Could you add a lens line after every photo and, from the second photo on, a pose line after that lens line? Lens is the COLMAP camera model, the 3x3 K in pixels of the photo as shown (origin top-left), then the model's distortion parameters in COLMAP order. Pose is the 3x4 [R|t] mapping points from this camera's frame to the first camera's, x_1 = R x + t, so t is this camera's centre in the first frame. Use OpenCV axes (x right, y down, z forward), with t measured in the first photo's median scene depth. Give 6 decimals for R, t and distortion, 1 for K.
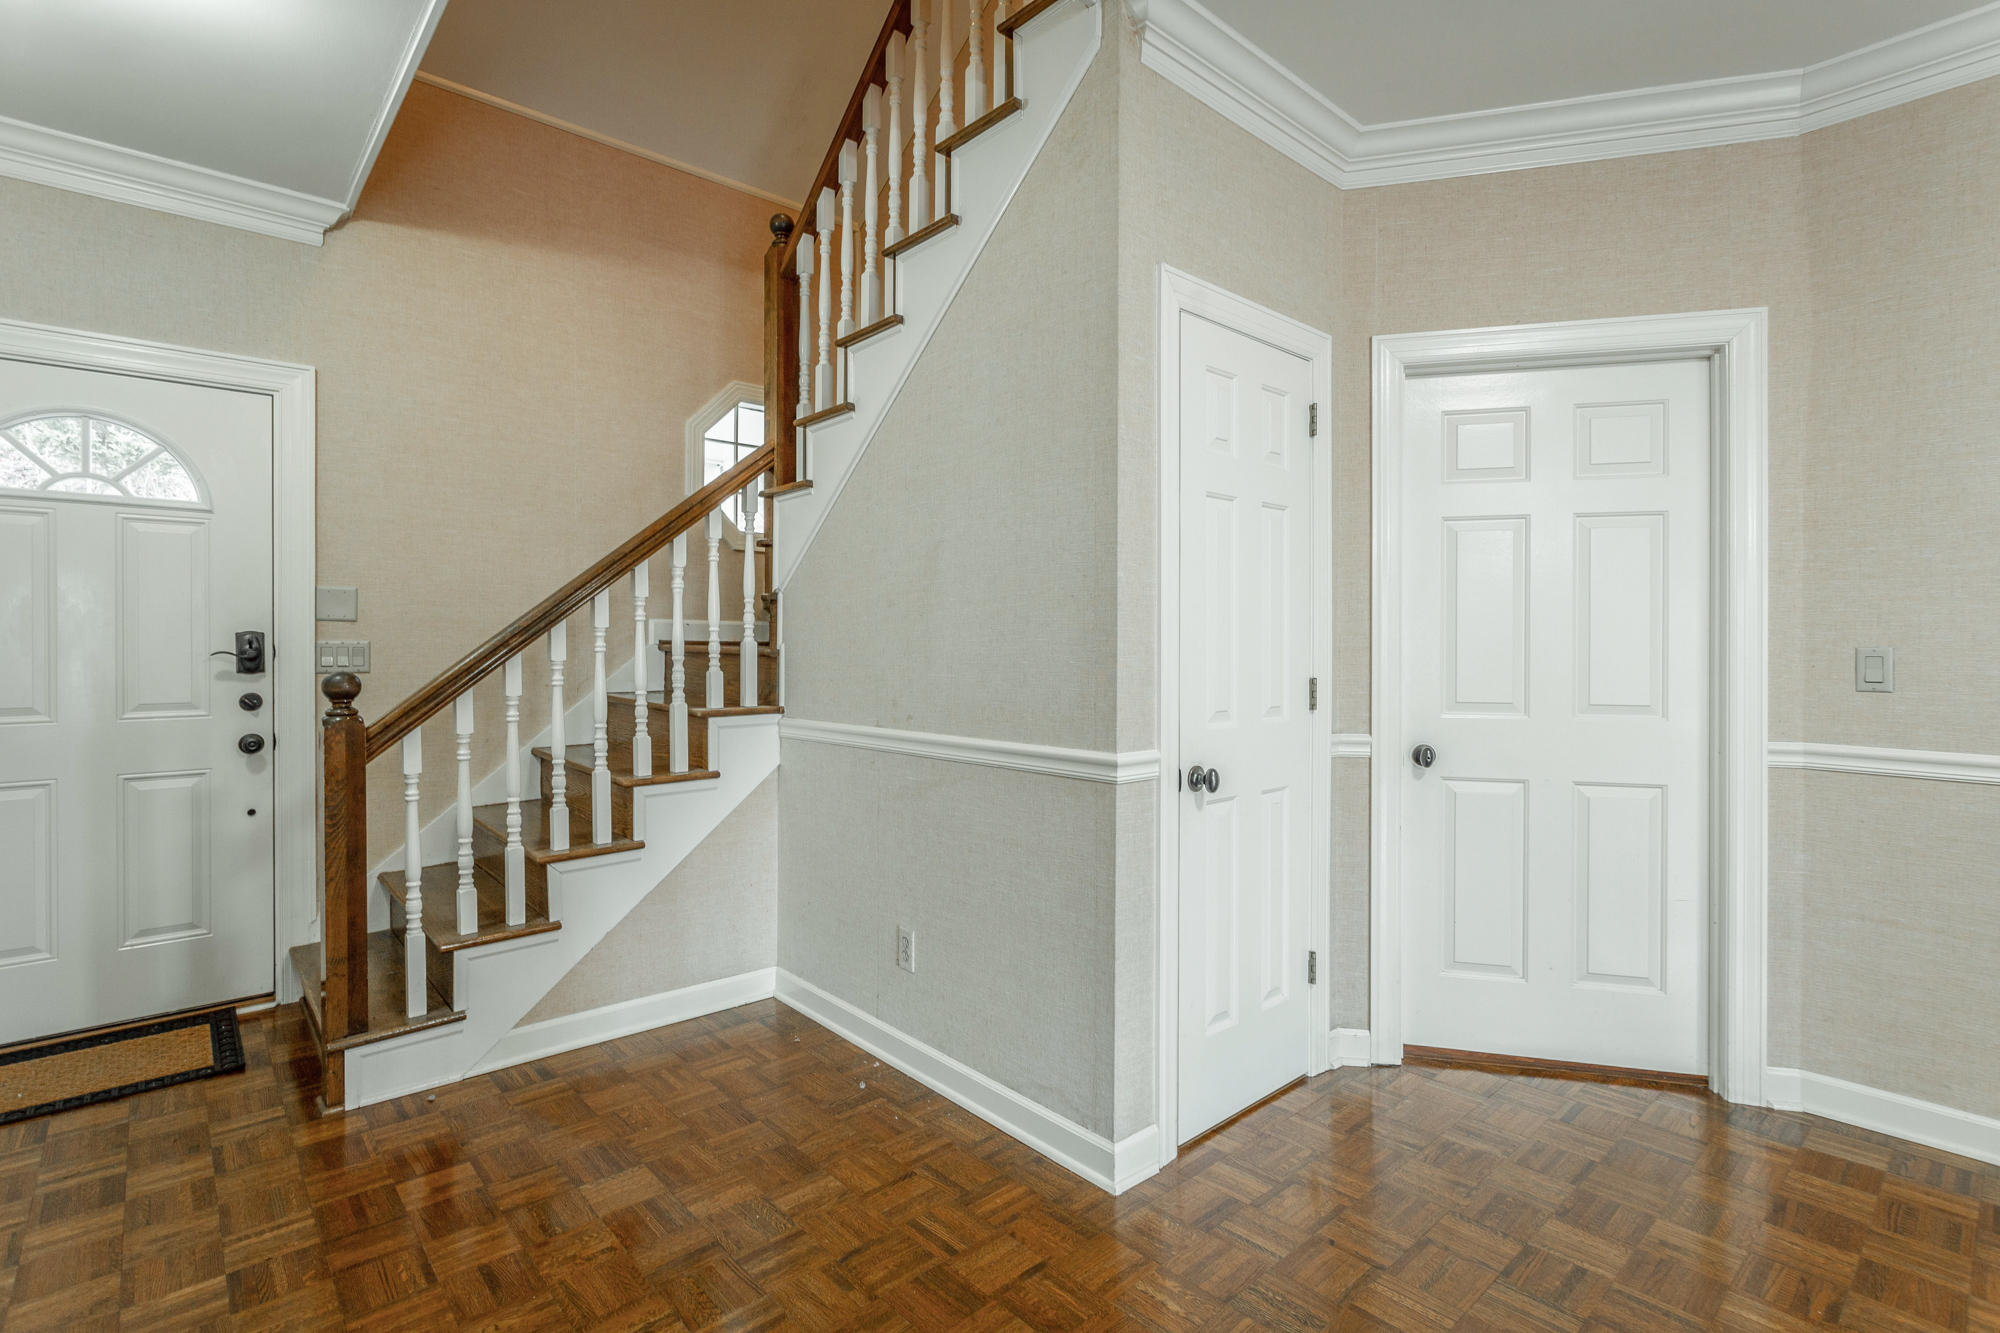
lens RADIAL K [[941.9, 0, 1004.7], [0, 941.9, 651.1], [0, 0, 1]] dist [-0.003946, -0.000565]
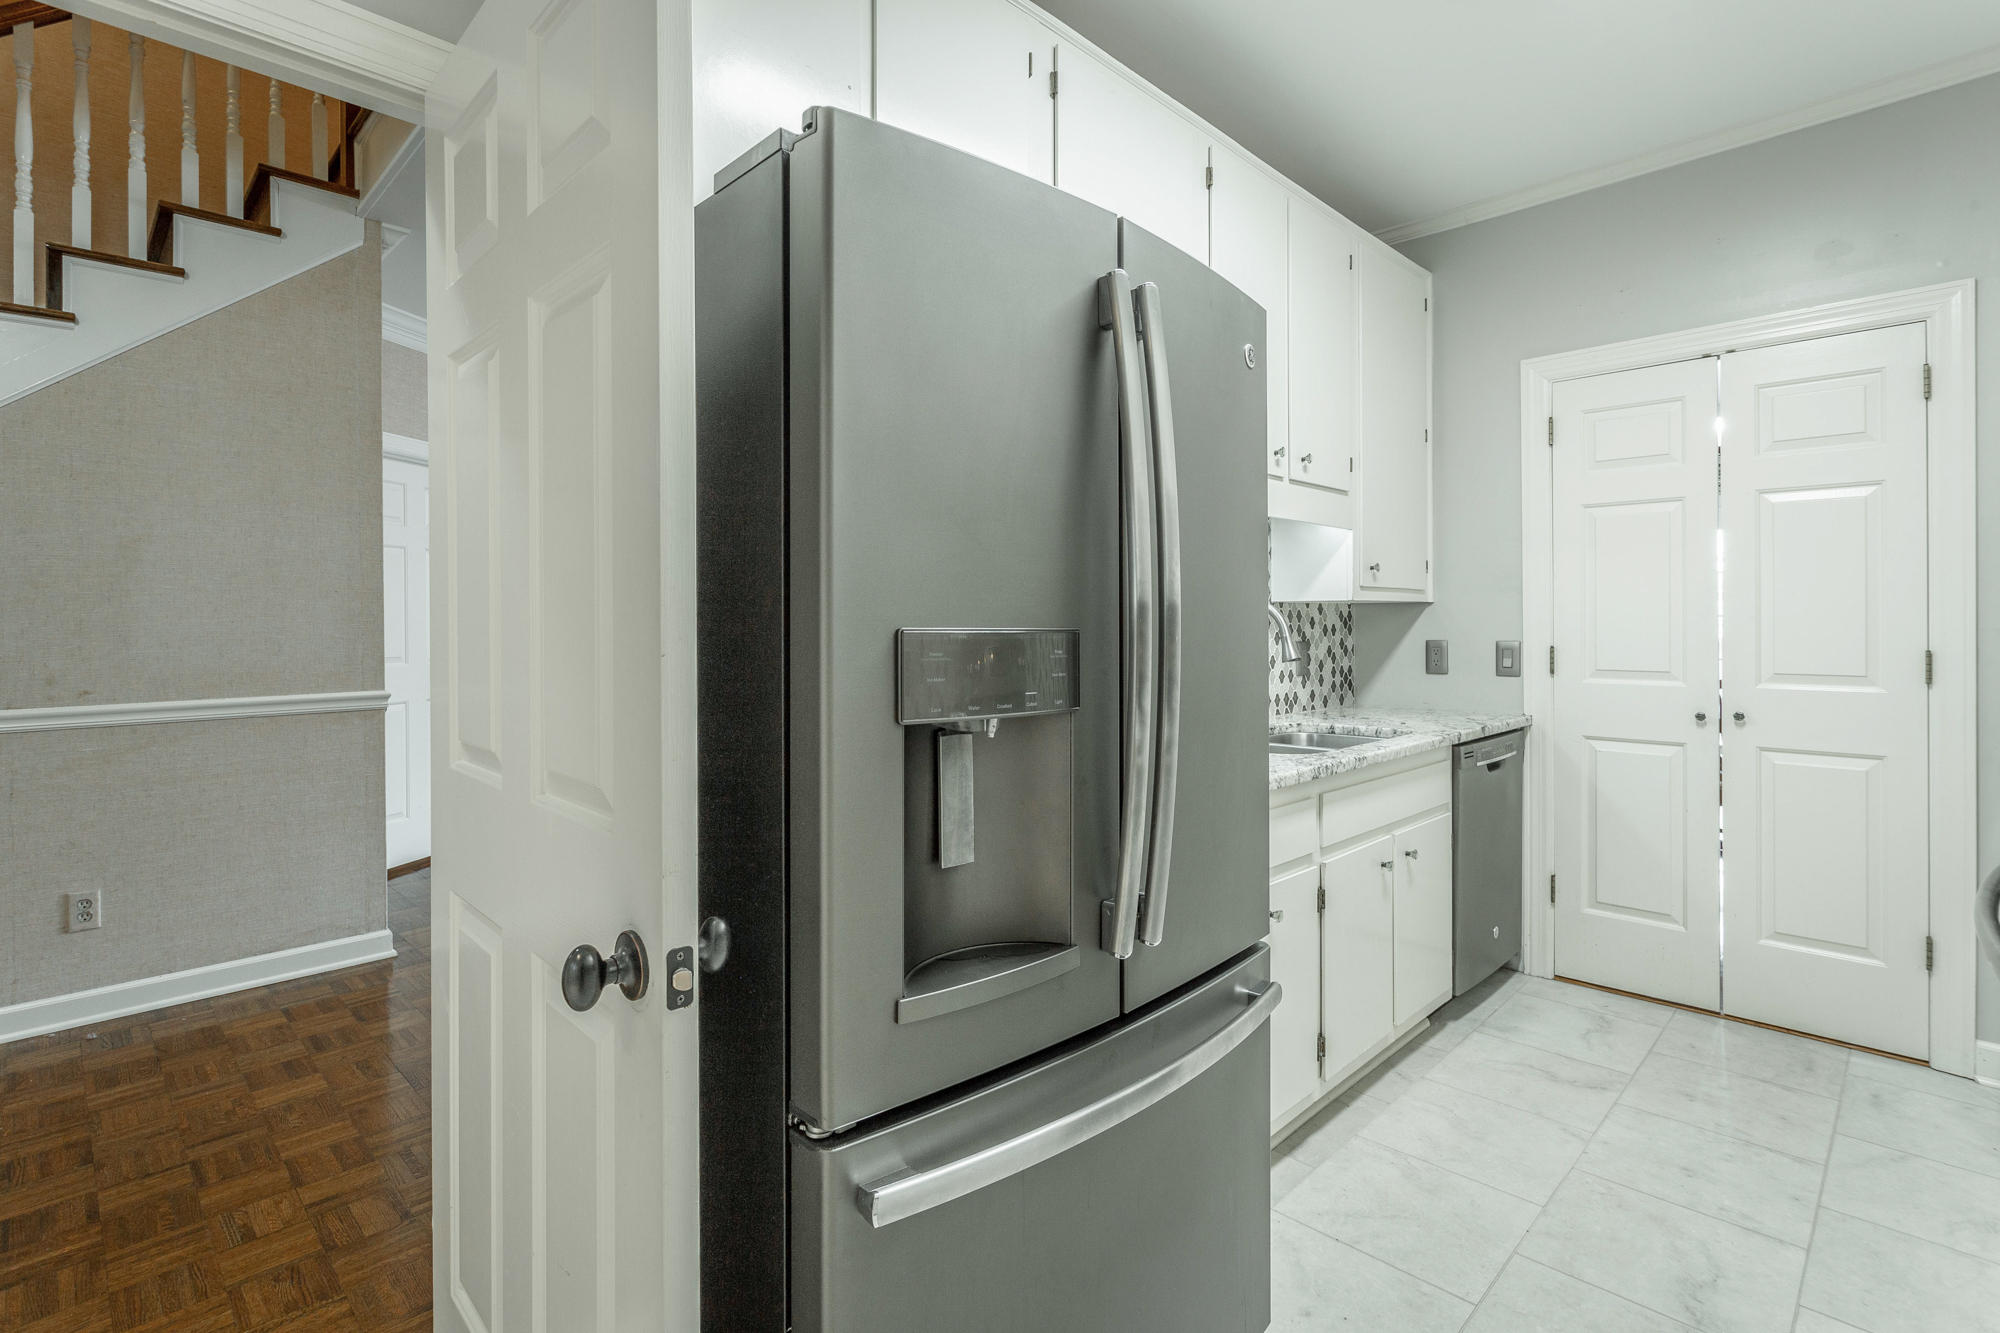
lens RADIAL K [[941.9, 0, 1004.7], [0, 941.9, 651.1], [0, 0, 1]] dist [-0.003946, -0.000565]
pose [[-0.056921, -0.034634, 0.997778, -1.227503], [0.008131, 0.999349, 0.035153, -0.005046], [-0.998346, 0.010113, -0.056602, 0.017559]]
